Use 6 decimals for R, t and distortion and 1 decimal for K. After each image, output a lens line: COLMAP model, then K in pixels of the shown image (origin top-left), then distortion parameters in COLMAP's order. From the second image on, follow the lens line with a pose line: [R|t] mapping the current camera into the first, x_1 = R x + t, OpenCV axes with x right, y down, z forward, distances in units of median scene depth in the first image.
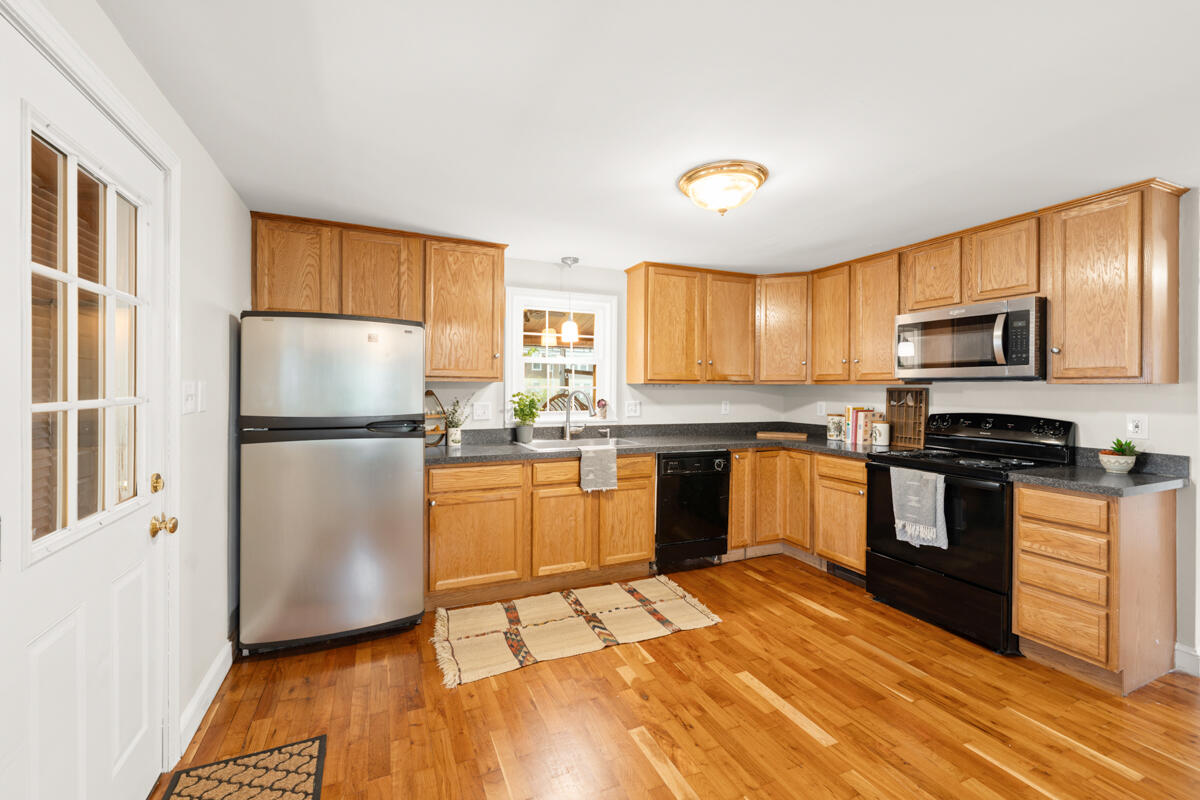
lens RADIAL K [[488.8, 0, 592.9], [0, 488.8, 389.3], [0, 0, 1]] dist [-0.000481, -0.000165]
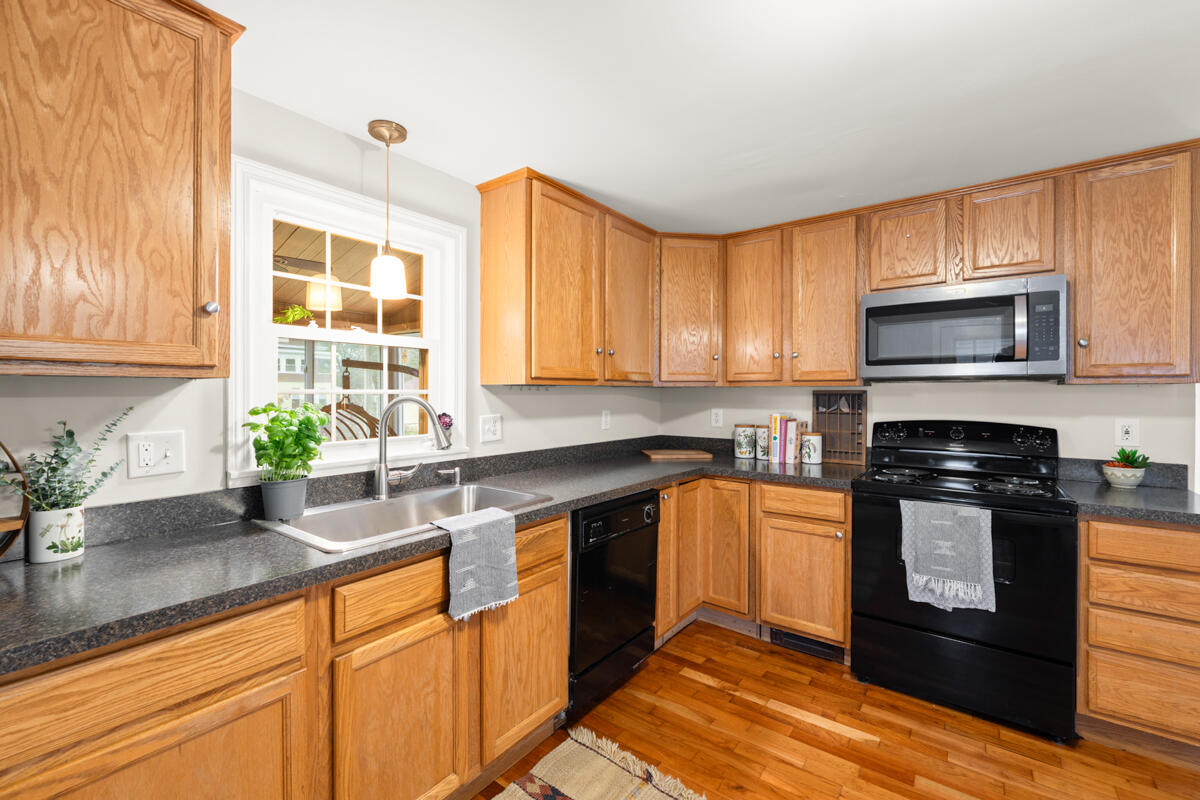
lens RADIAL K [[502.8, 0, 593.4], [0, 502.8, 394.1], [0, 0, 1]] dist [-0.000619, 0.000129]
pose [[0.872337, -0.007208, 0.488852, -0.130738], [0.007143, 0.999972, 0.001999, -0.001507], [-0.488852, 0.001748, 0.872365, 0.524008]]
